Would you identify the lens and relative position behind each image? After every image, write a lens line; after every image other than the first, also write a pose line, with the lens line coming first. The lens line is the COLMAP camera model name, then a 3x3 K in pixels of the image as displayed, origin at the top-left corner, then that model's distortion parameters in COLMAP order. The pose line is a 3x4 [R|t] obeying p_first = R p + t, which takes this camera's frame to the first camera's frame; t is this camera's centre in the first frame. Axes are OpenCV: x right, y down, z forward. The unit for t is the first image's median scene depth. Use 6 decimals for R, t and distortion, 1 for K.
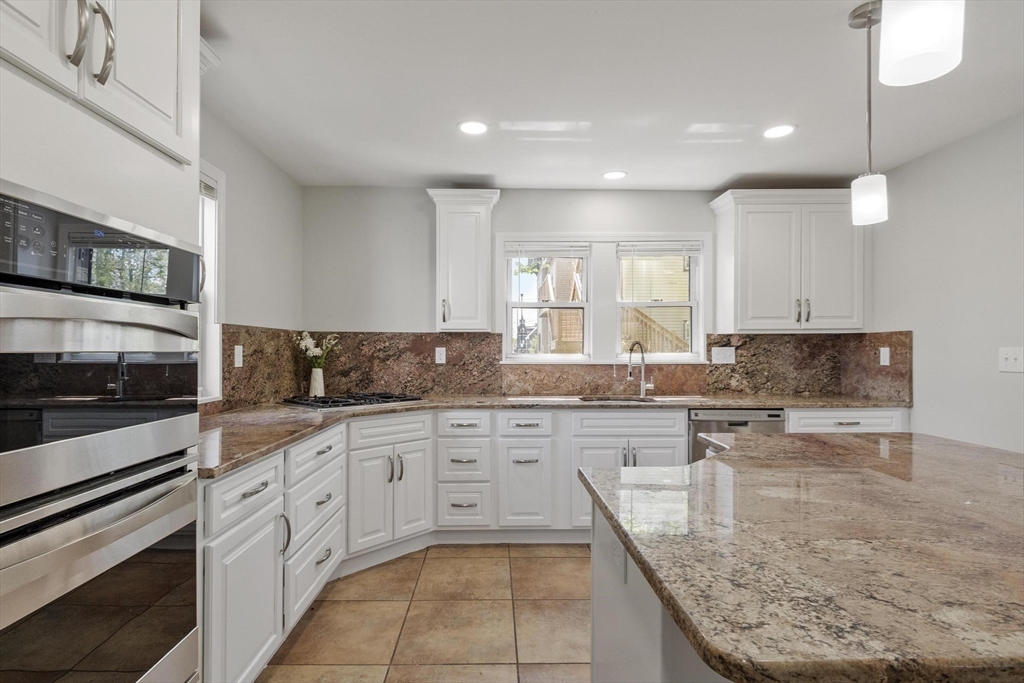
lens RADIAL K [[501.1, 0, 511.0], [0, 501.1, 345.8], [0, 0, 1]] dist [0.000912, 0.000572]
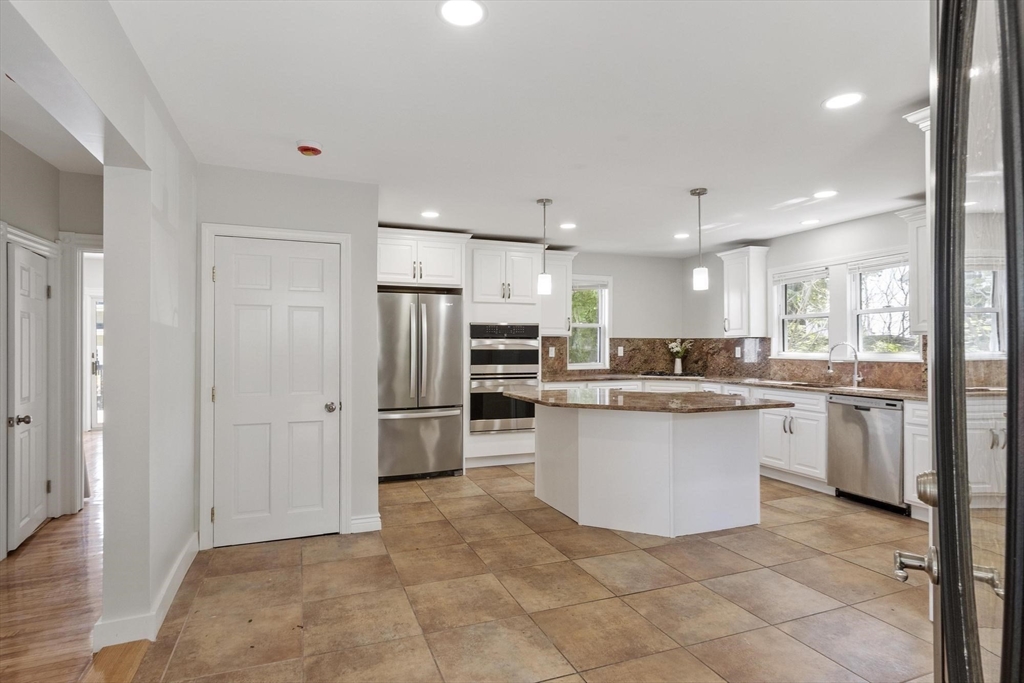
lens RADIAL K [[536.0, 0, 504.3], [0, 536.0, 342.6], [0, 0, 1]] dist [0.002139, 0.001243]
pose [[0.331876, -0.006113, -0.943303, 1.217469], [0.008134, 0.999960, -0.003619, -0.010973], [0.943288, -0.006472, 0.331912, -0.261101]]
